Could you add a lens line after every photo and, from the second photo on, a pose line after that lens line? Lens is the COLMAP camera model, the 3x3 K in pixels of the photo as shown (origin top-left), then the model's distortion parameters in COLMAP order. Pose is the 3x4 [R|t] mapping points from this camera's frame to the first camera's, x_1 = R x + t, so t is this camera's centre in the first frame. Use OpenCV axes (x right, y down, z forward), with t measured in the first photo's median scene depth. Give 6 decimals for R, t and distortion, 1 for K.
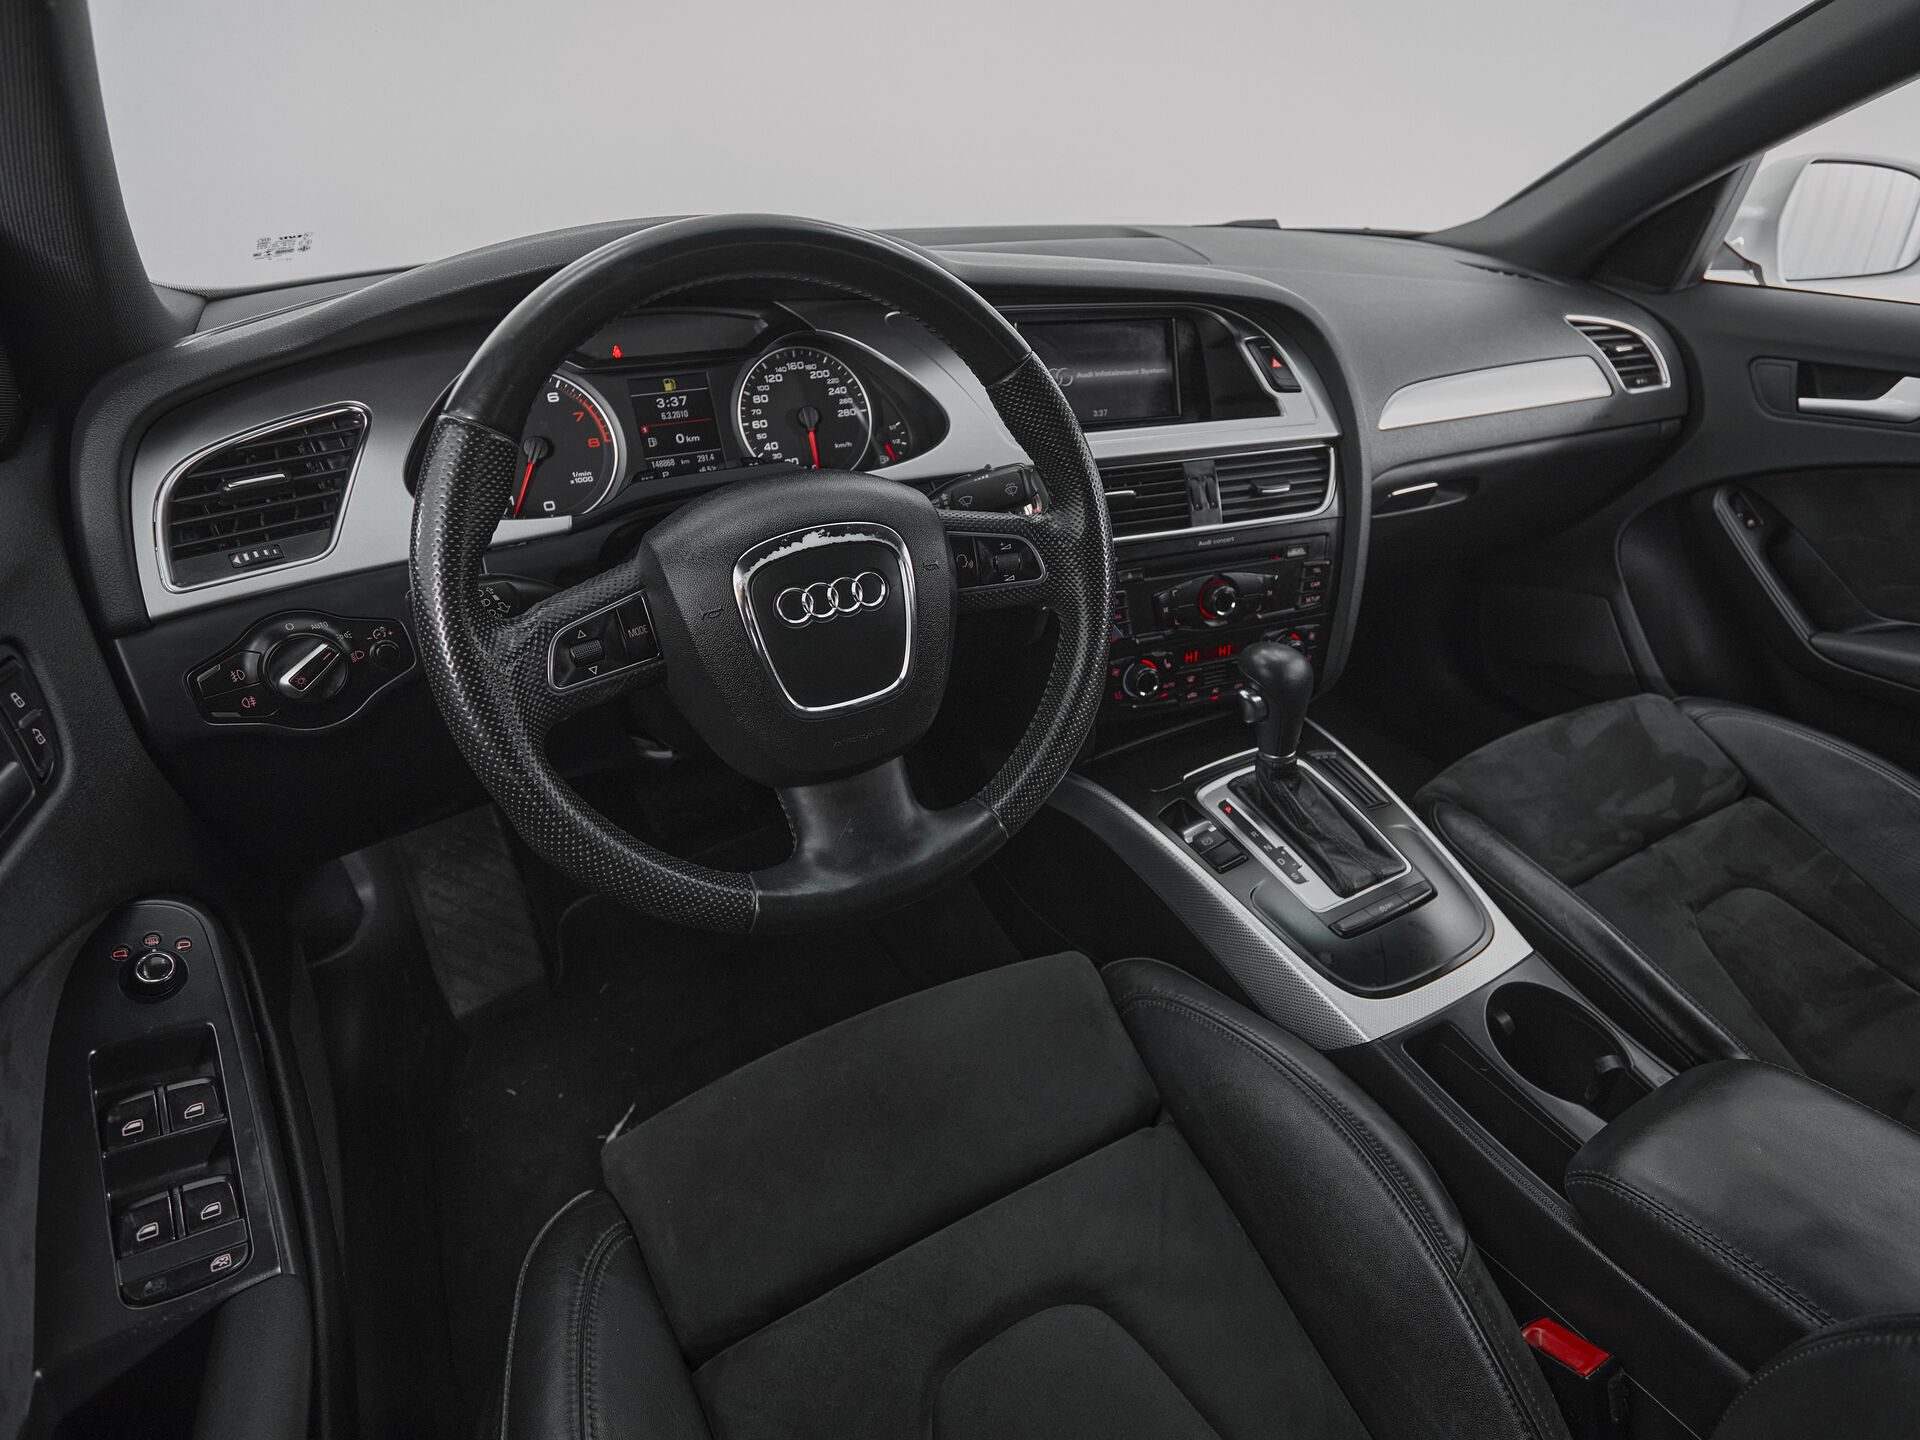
lens RADIAL K [[1038.5, 0, 1024.6], [0, 1038.5, 702.7], [0, 0, 1]] dist [-0.008376, -0.000412]
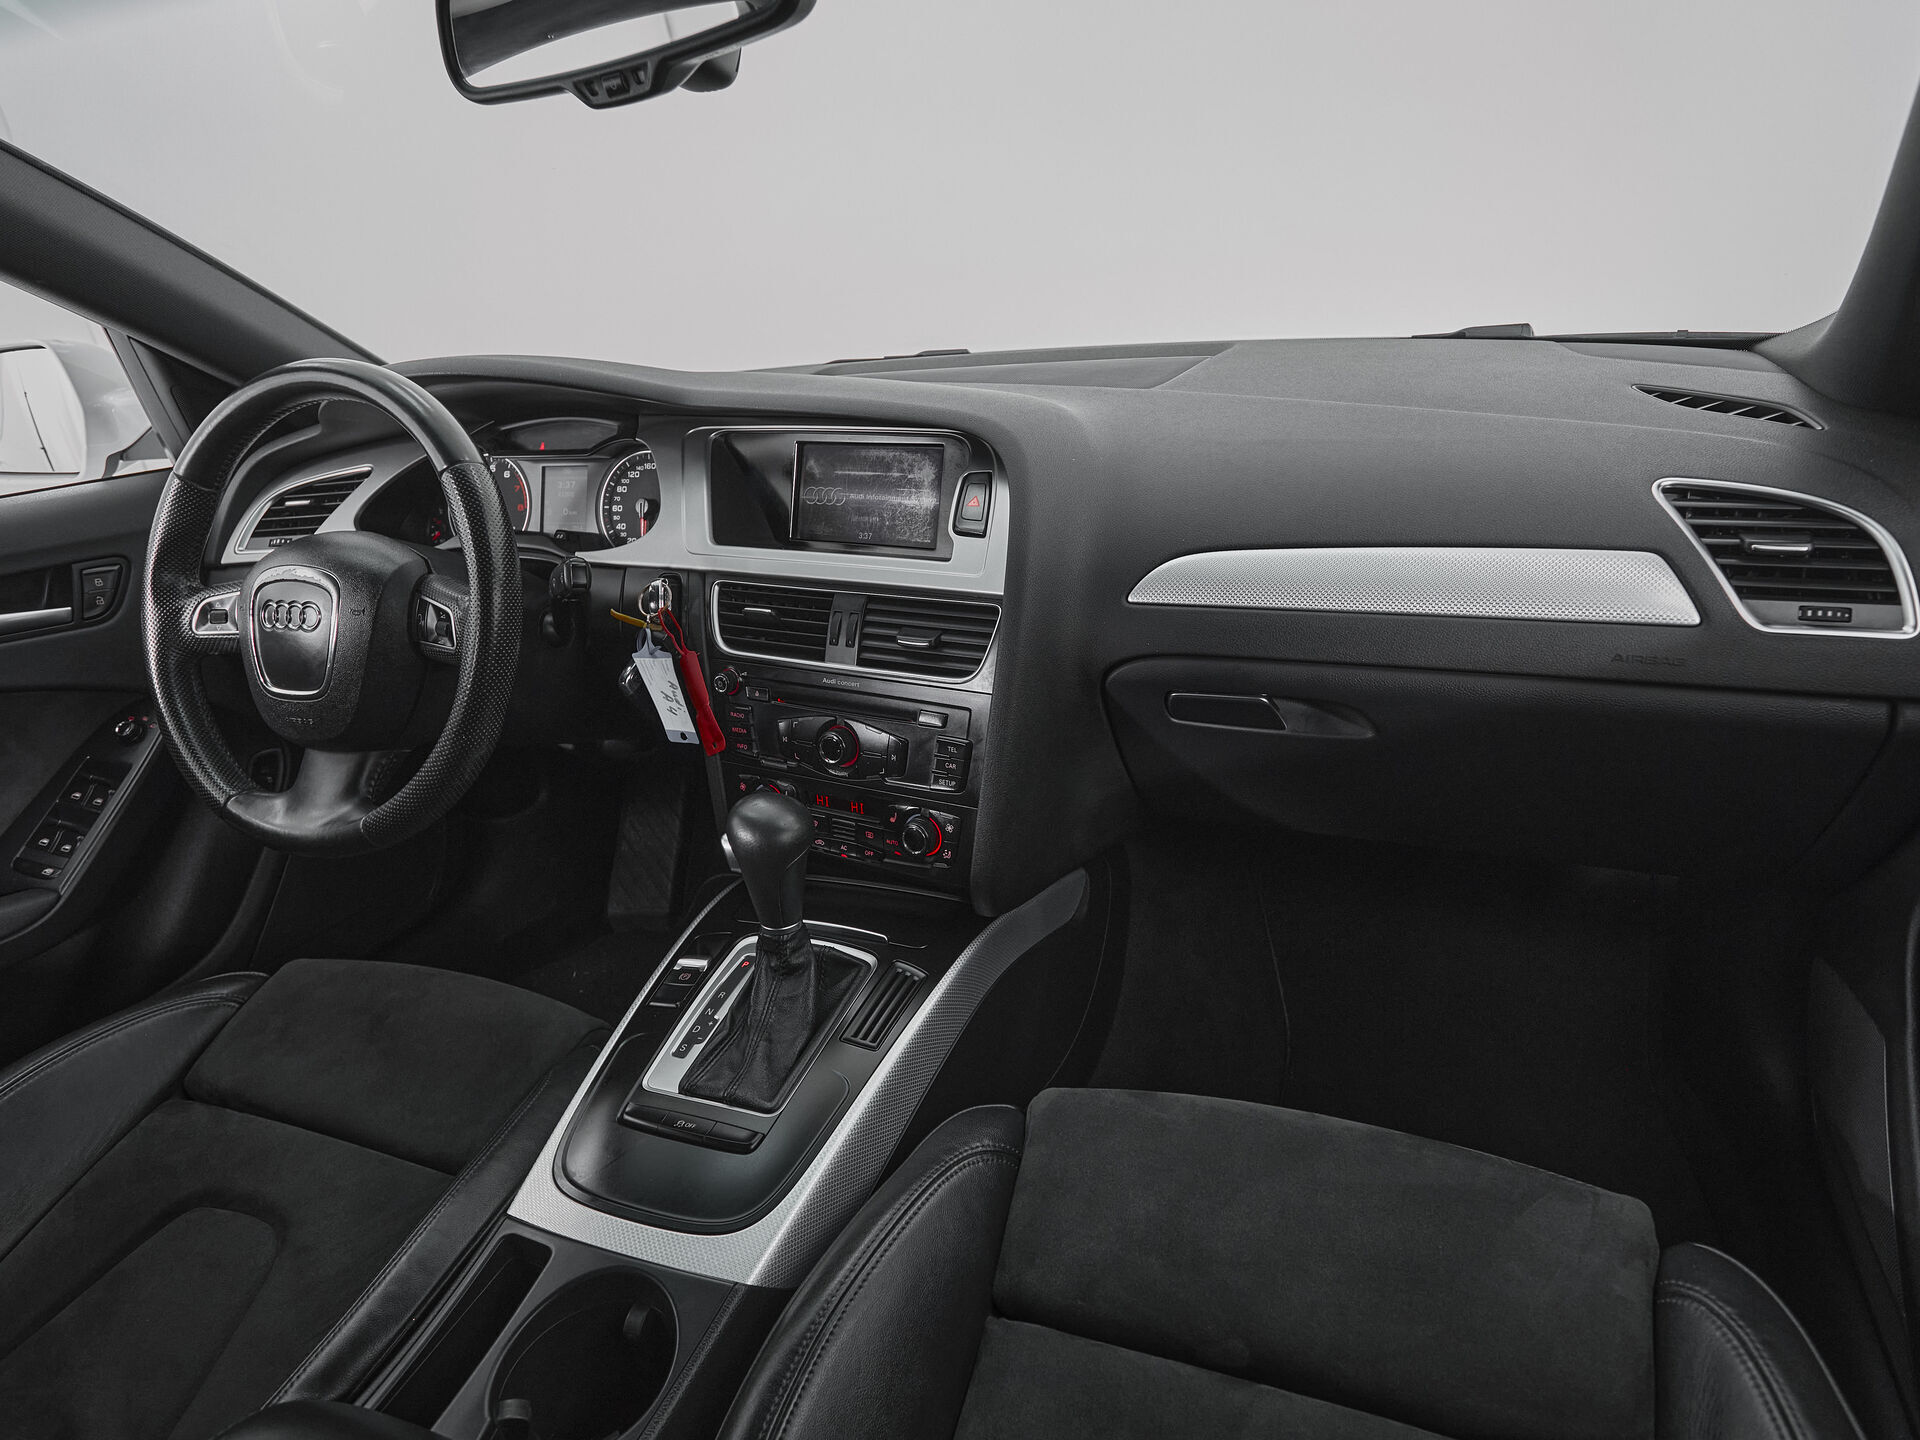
lens RADIAL K [[1078.6, 0, 1017.4], [0, 1078.6, 696.4], [0, 0, 1]] dist [0.000530, 0.000405]
pose [[0.620431, 0.223298, -0.751800, 1.080442], [-0.305532, 0.951692, 0.030526, -0.239325], [0.722299, 0.210759, 0.658684, 0.535616]]
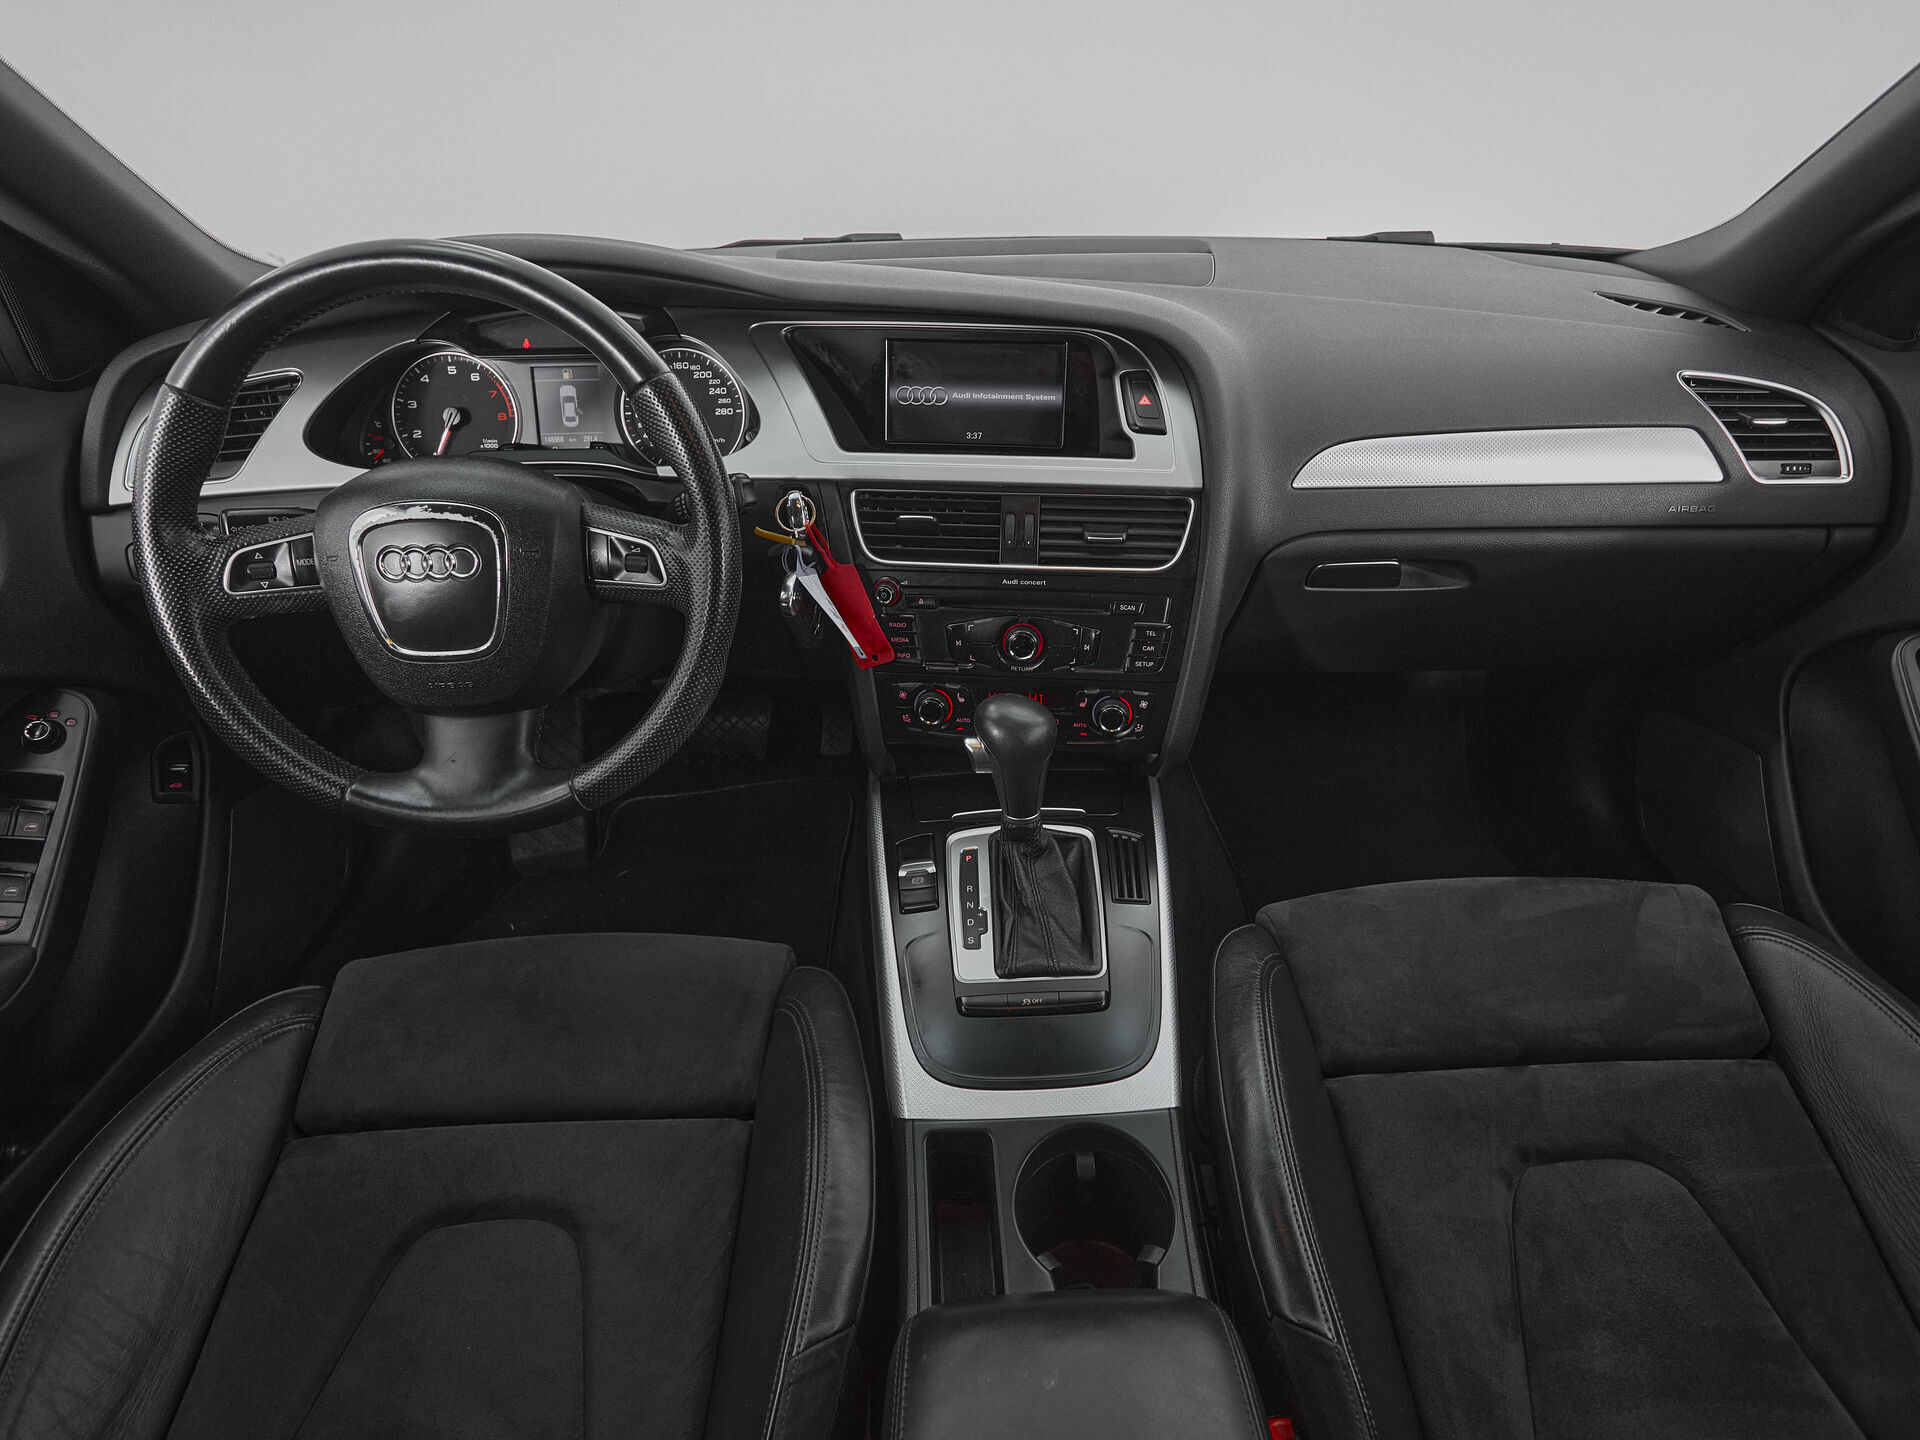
lens RADIAL K [[1026.5, 0, 995.3], [0, 1026.5, 726.4], [0, 0, 1]] dist [-0.001713, -0.001117]
pose [[0.876095, 0.221971, -0.428003, 0.644805], [-0.209895, 0.974774, 0.075895, -0.100895], [0.434053, 0.023344, 0.900585, 0.158914]]
